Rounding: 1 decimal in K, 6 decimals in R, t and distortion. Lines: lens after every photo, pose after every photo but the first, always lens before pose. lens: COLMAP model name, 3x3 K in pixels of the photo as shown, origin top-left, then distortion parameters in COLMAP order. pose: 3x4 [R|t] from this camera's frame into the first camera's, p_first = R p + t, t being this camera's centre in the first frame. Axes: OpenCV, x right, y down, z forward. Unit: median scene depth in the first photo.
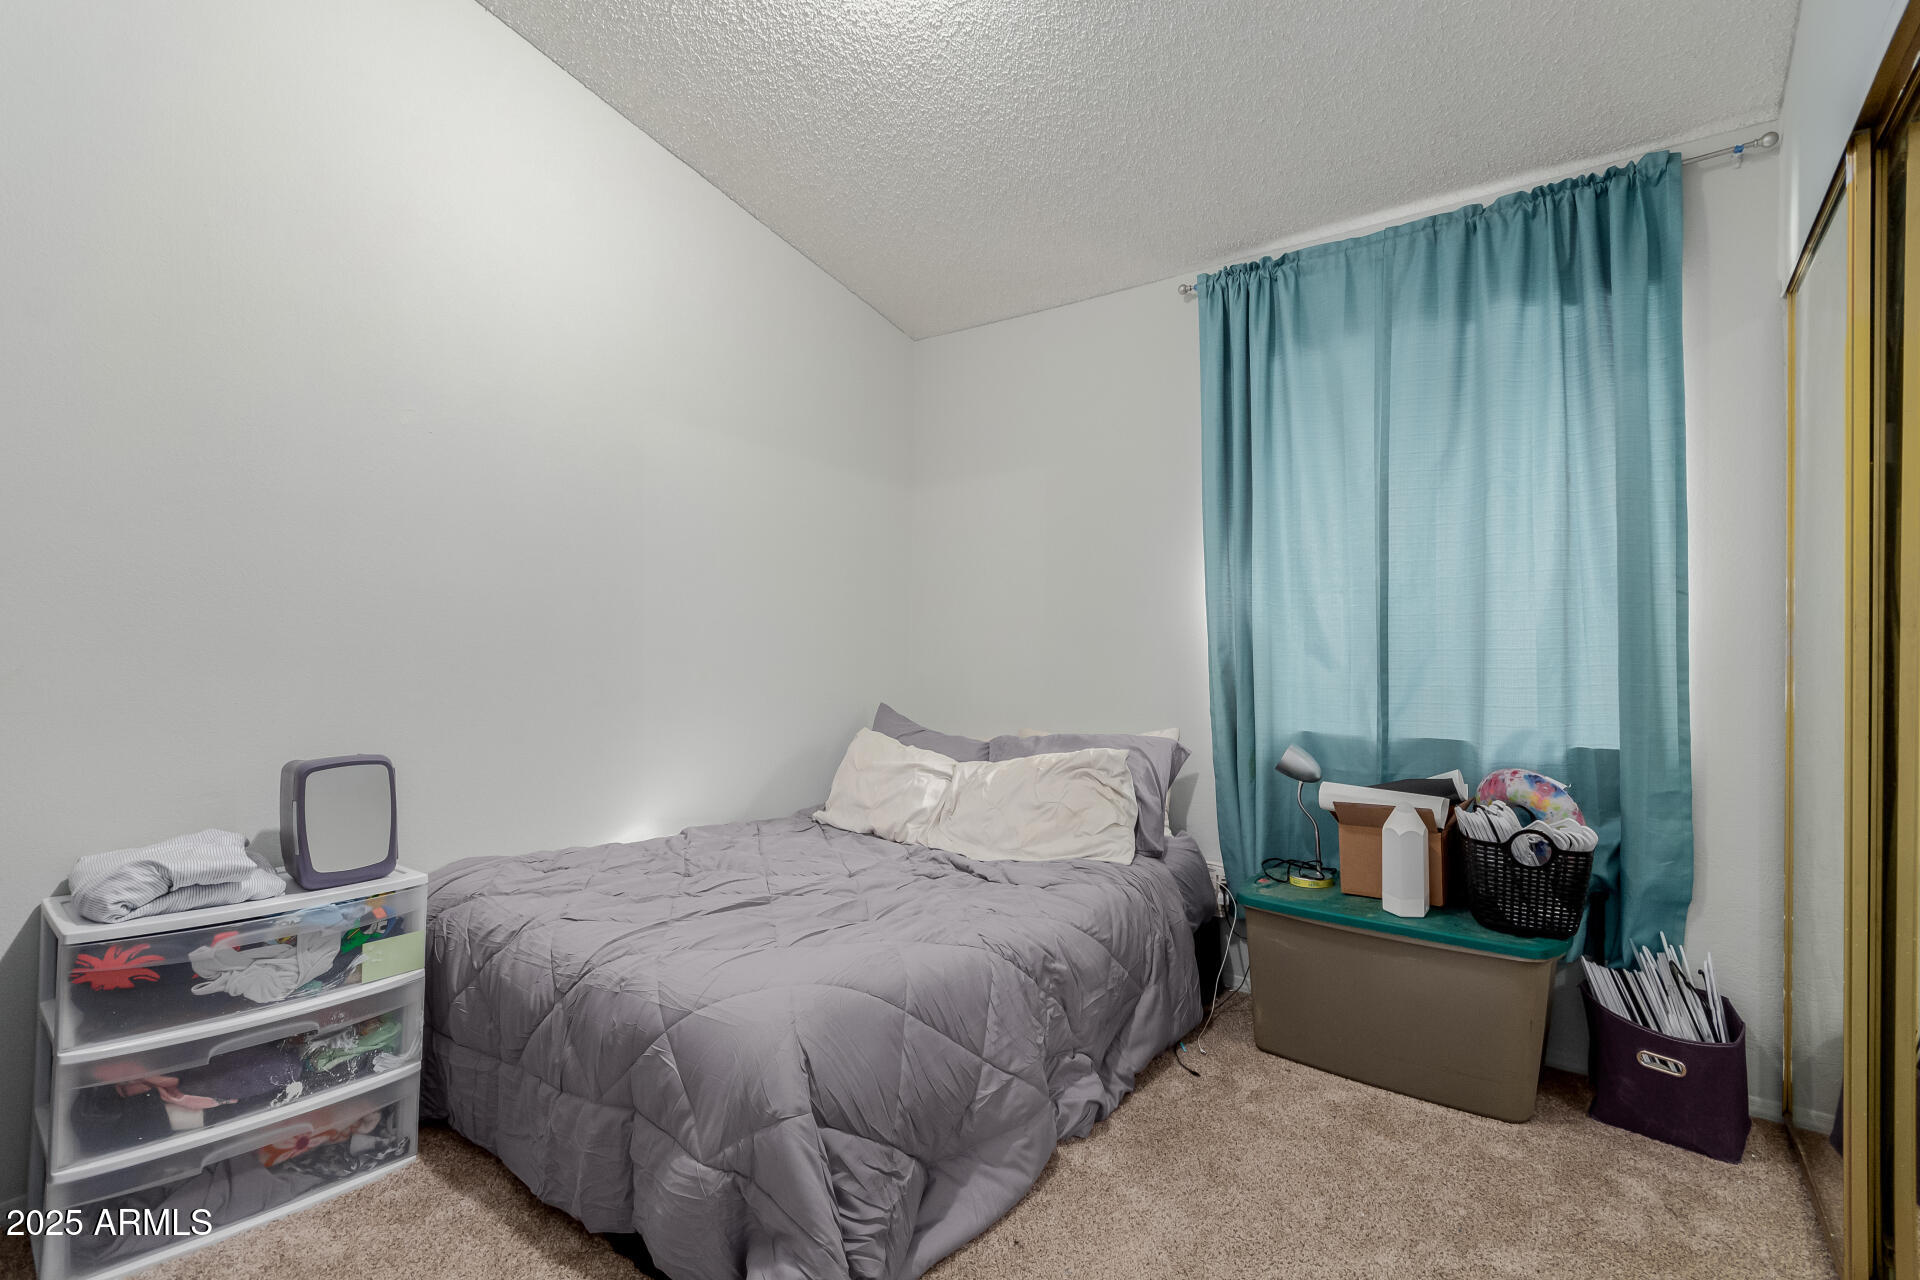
lens RADIAL K [[904.3, 0, 968.6], [0, 904.3, 627.2], [0, 0, 1]] dist [0.002990, 0.000986]
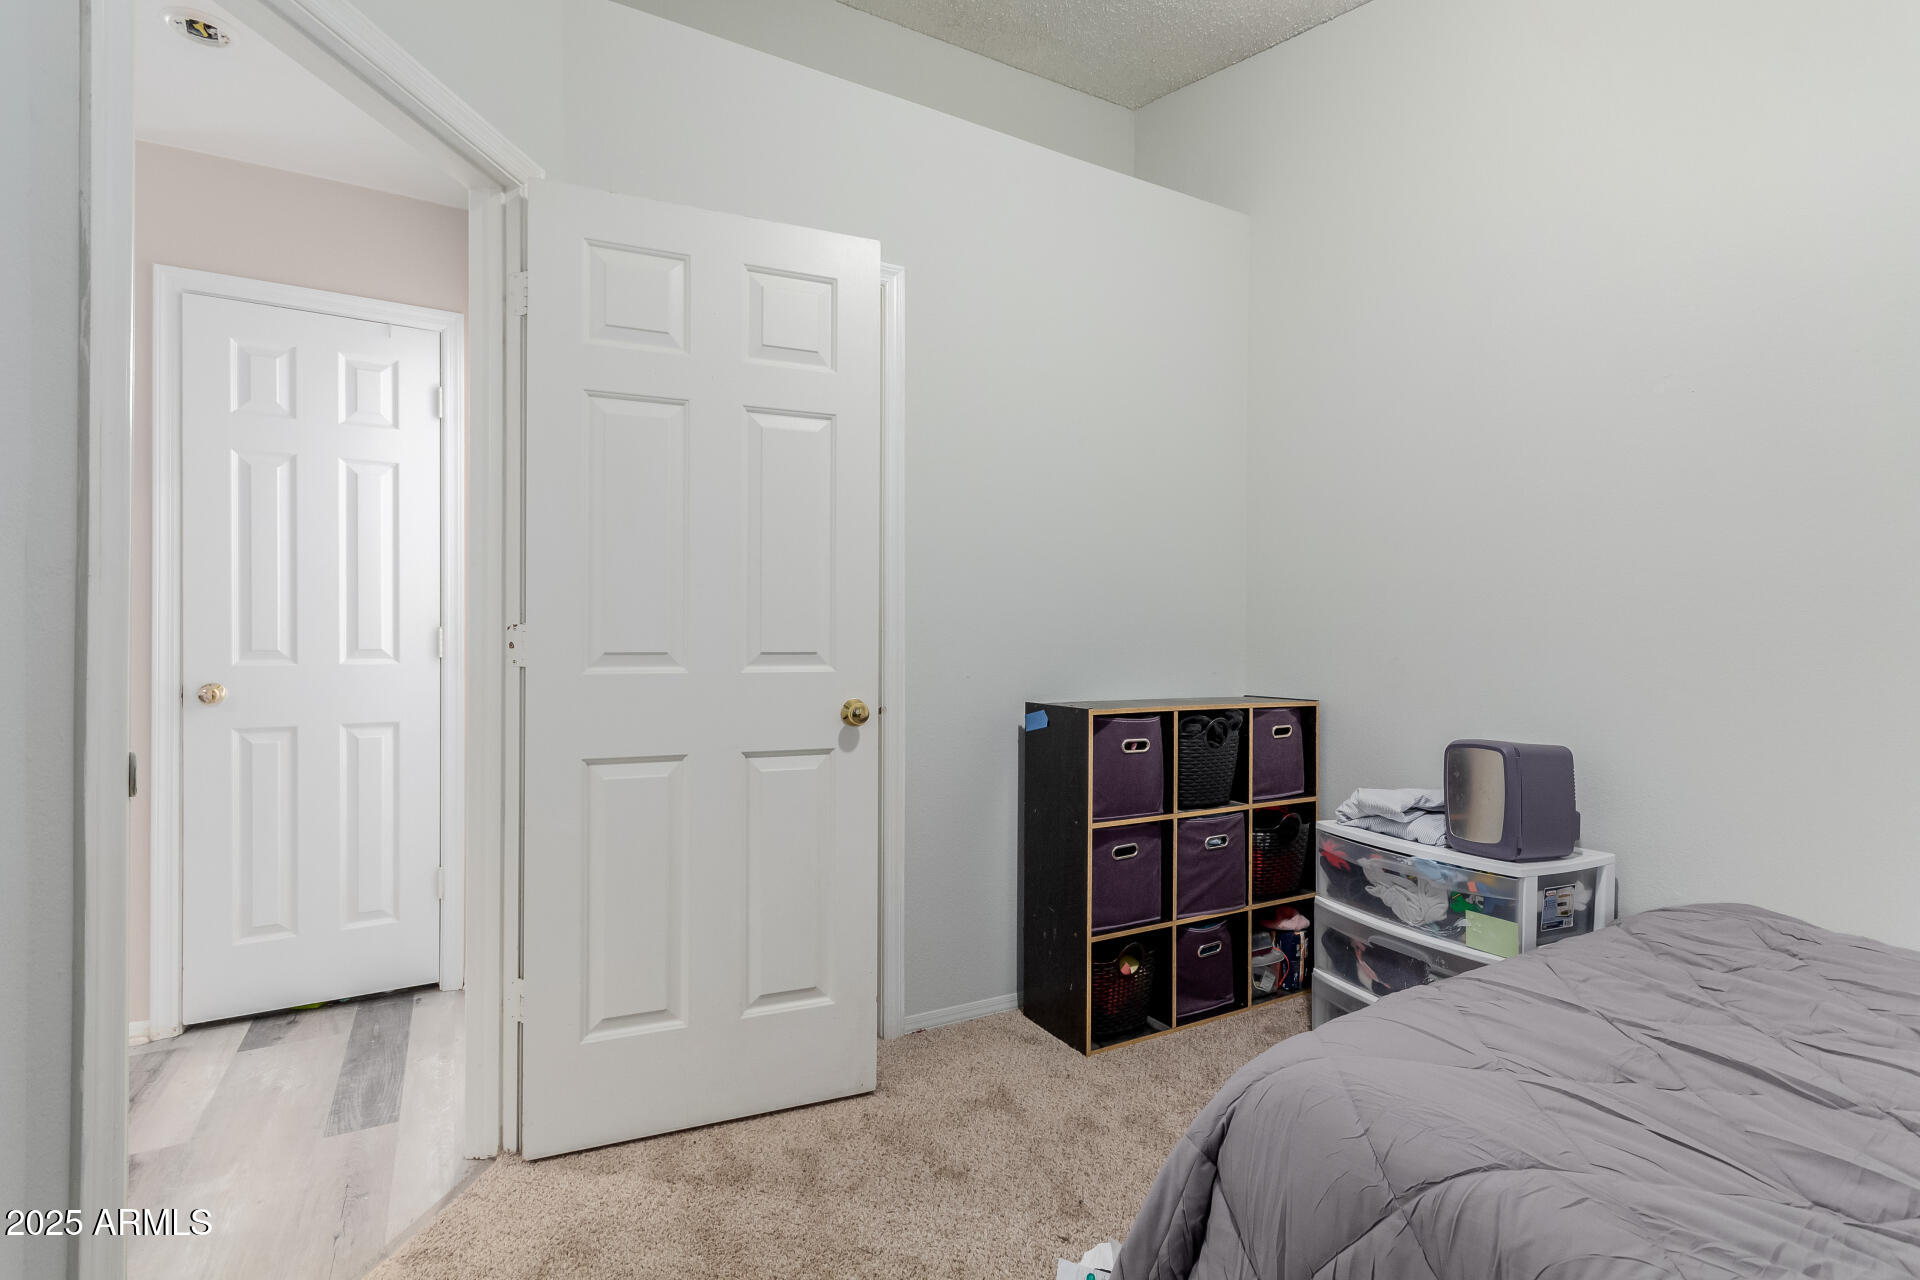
lens RADIAL K [[904.3, 0, 968.6], [0, 904.3, 627.2], [0, 0, 1]] dist [0.002990, 0.000986]
pose [[-0.417788, -0.023453, -0.908242, 0.598920], [0.021259, 0.999141, -0.035579, 0.034601], [0.908296, -0.034173, -0.416930, 0.941339]]
